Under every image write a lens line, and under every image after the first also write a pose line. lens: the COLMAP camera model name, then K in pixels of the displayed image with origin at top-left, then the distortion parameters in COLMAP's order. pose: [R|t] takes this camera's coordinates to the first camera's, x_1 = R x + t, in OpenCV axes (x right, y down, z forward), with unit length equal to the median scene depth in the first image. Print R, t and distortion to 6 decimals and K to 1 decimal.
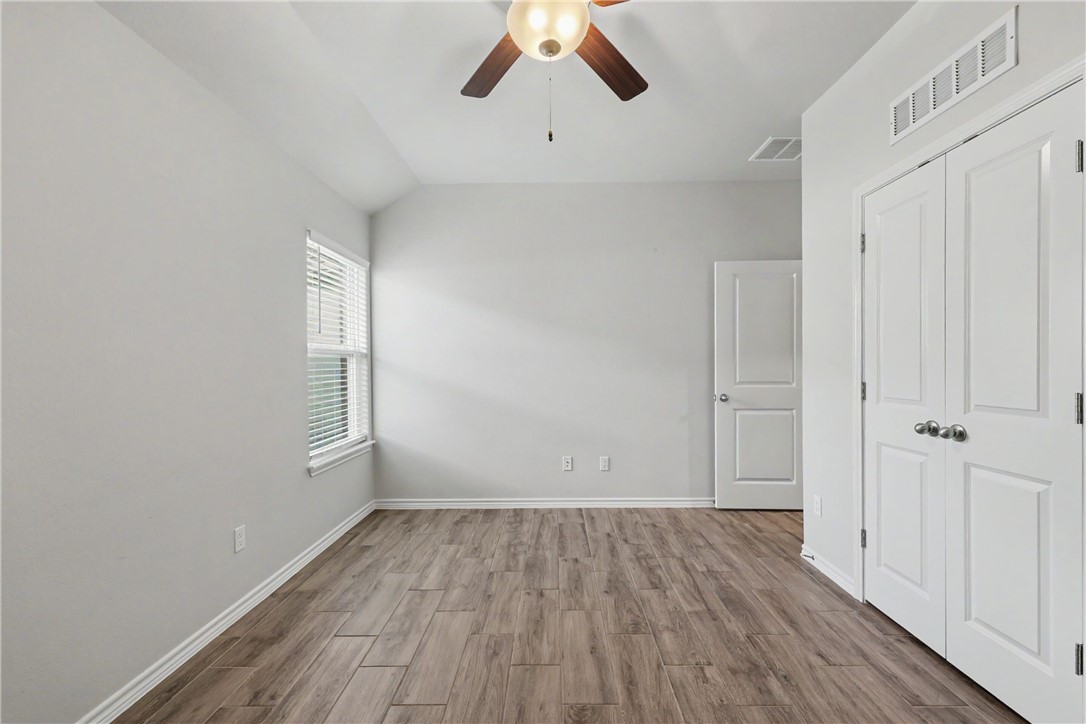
lens RADIAL K [[442.8, 0, 543.2], [0, 442.8, 367.0], [0, 0, 1]] dist [-0.003854, 0.001009]
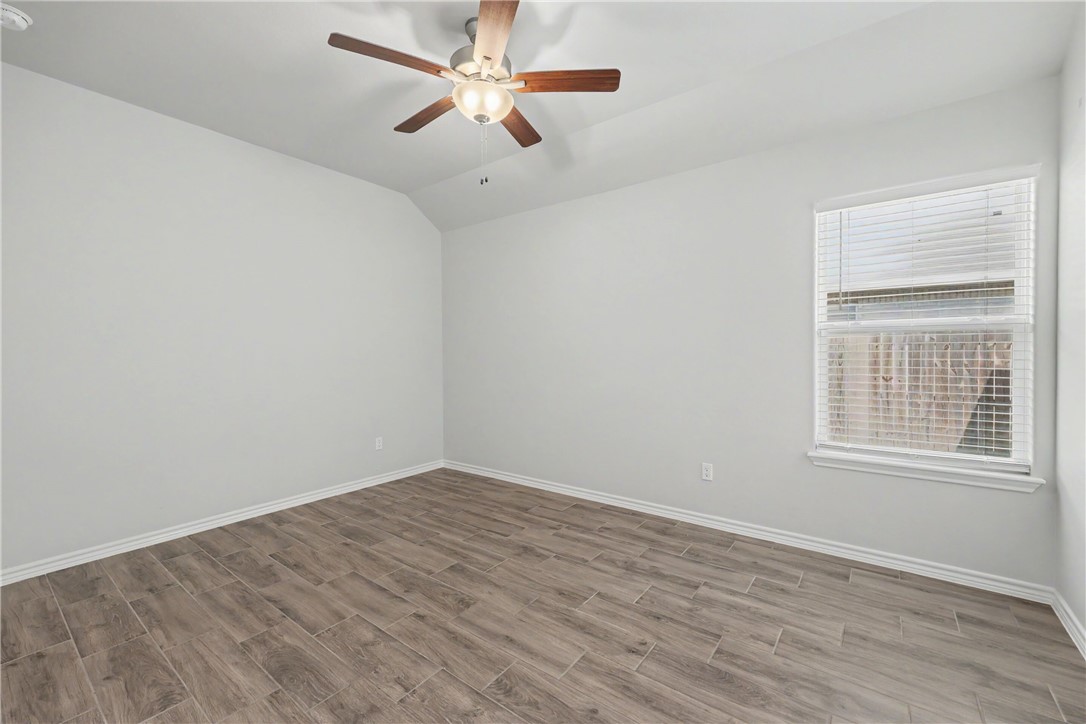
lens RADIAL K [[442.8, 0, 543.9], [0, 442.8, 359.4], [0, 0, 1]] dist [-0.003854, 0.001009]
pose [[-0.584999, 0.029822, -0.810485, 0.714294], [0.009441, 0.999506, 0.029962, -0.006650], [0.810979, 0.009876, -0.584992, 1.380228]]
